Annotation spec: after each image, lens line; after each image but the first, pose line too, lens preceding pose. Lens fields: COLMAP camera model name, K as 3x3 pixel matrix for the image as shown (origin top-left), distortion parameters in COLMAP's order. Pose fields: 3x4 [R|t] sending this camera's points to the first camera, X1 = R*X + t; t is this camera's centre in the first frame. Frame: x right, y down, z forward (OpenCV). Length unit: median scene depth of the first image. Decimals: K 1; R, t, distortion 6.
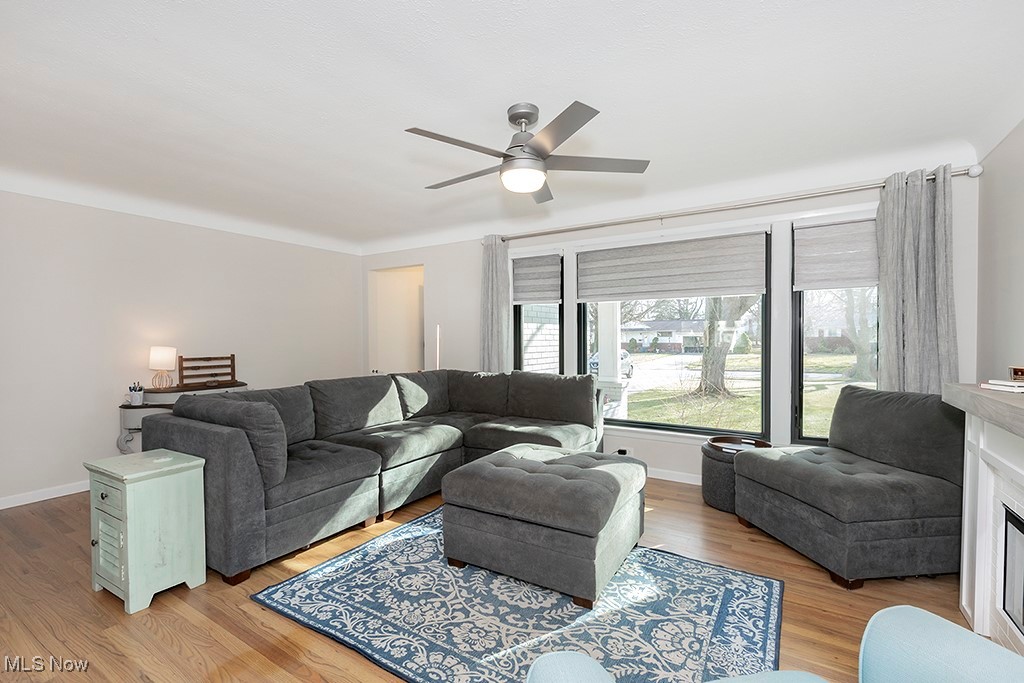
lens RADIAL K [[457.7, 0, 506.3], [0, 457.7, 342.5], [0, 0, 1]] dist [0.002681, 0.000231]
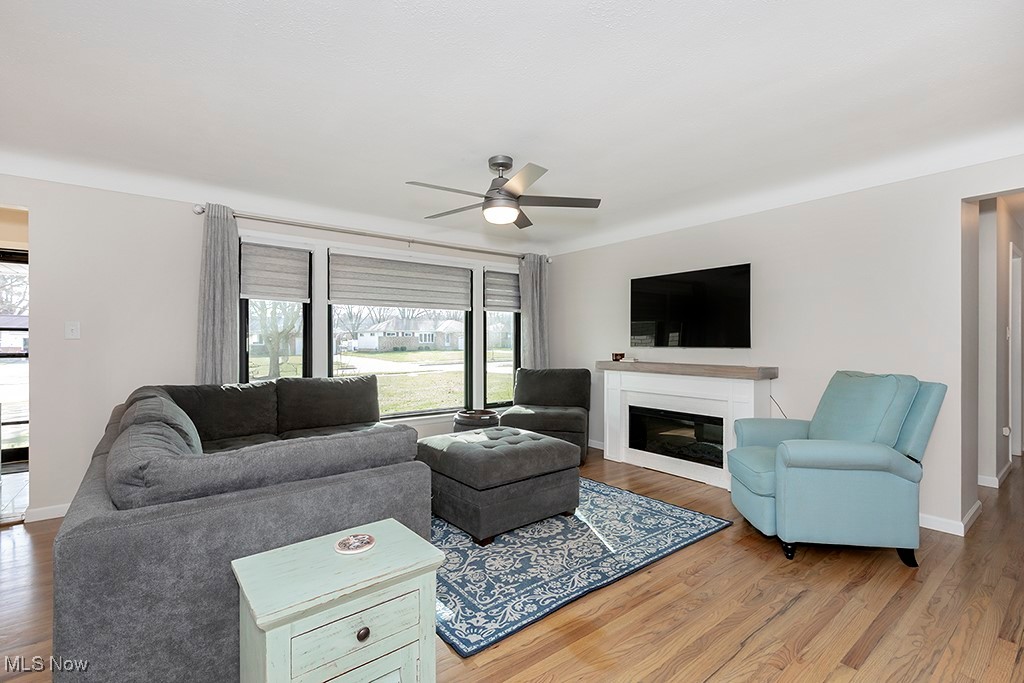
lens RADIAL K [[457.7, 0, 506.3], [0, 457.7, 342.5], [0, 0, 1]] dist [0.002681, 0.000231]
pose [[0.336840, 0.004452, 0.941552, -1.205802], [0.008896, 0.999929, -0.007910, 0.010422], [-0.941520, 0.011041, 0.336776, 0.612646]]
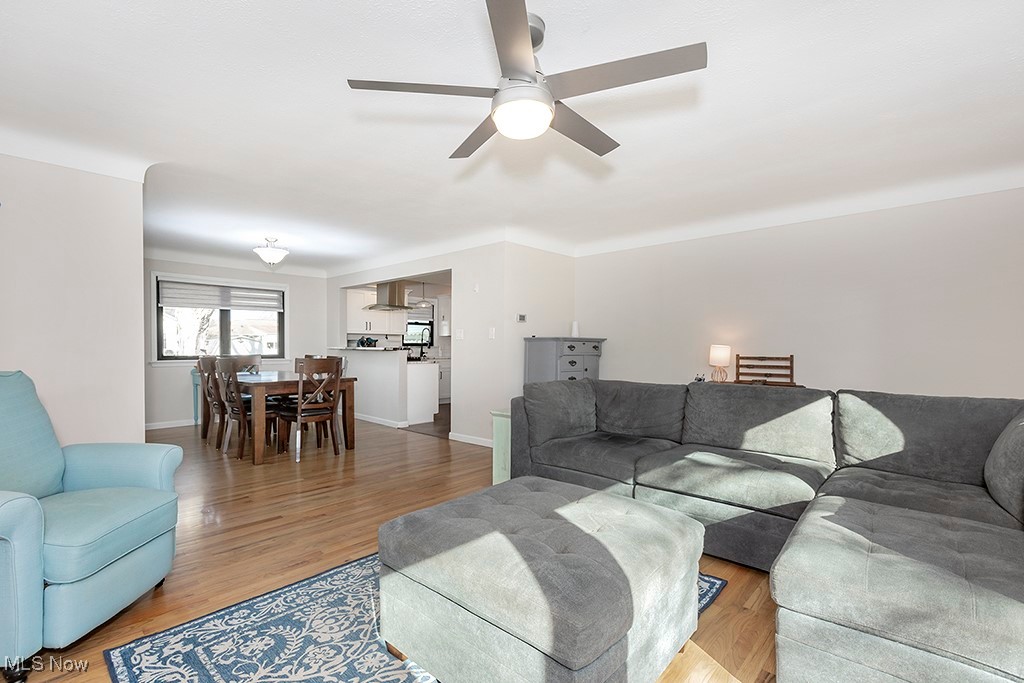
lens RADIAL K [[467.3, 0, 493.9], [0, 467.3, 351.5], [0, 0, 1]] dist [-0.000509, -0.000169]
pose [[-0.191918, 0.013572, -0.981317, 0.858972], [-0.015797, 0.999732, 0.016916, 0.025524], [0.981284, 0.018749, -0.191653, 1.187780]]
